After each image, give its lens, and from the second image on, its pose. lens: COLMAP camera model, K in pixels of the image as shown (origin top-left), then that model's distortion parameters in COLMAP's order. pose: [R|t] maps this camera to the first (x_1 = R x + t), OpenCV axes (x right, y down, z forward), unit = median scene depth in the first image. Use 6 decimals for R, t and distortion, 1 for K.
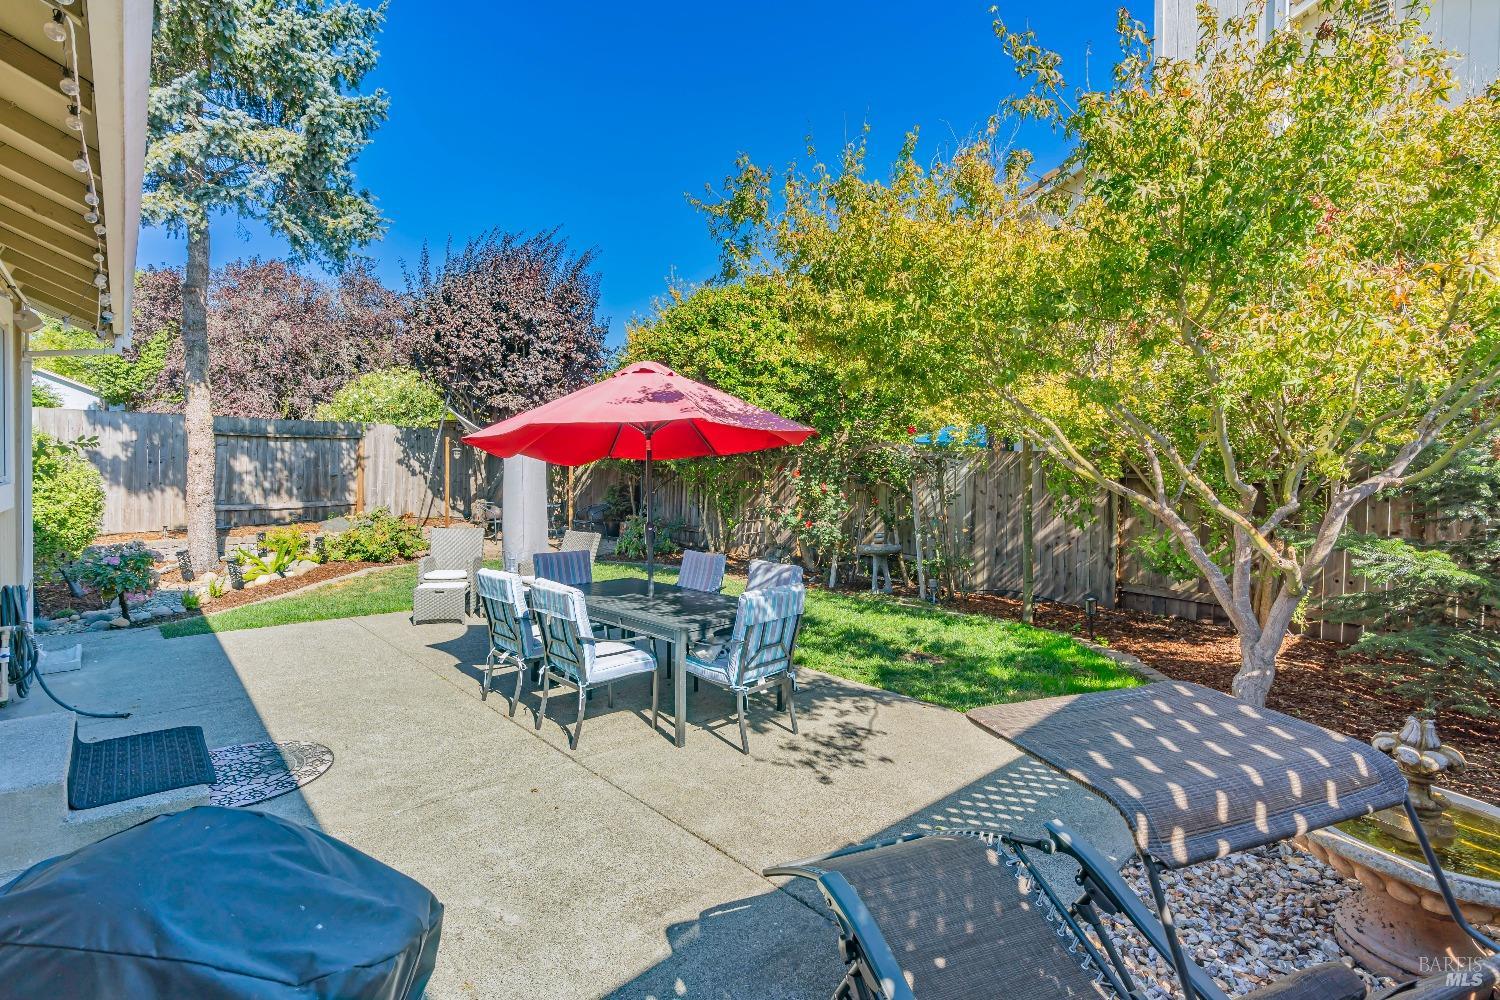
lens RADIAL K [[692.4, 0, 728.6], [0, 692.4, 502.0], [0, 0, 1]] dist [0.017447, 0.000069]
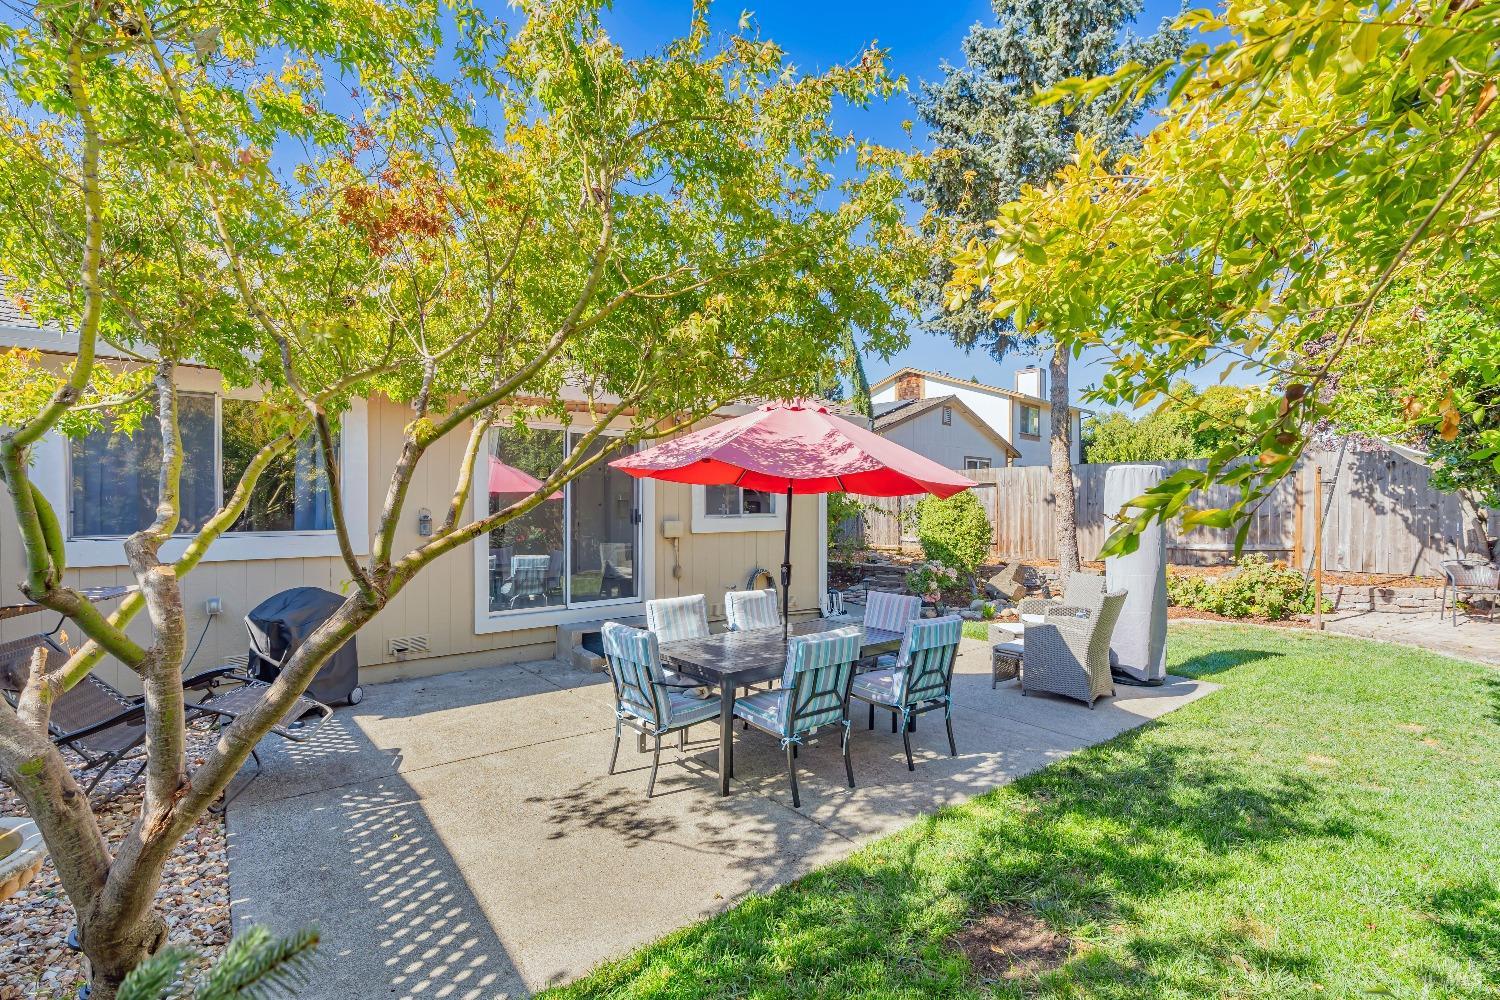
lens RADIAL K [[692.4, 0, 728.6], [0, 692.4, 502.0], [0, 0, 1]] dist [0.017447, 0.000069]
pose [[-0.096393, -0.016831, -0.995201, 0.878360], [-0.046240, 0.998853, -0.012414, -0.030134], [0.994269, 0.044821, -0.097061, 1.054416]]
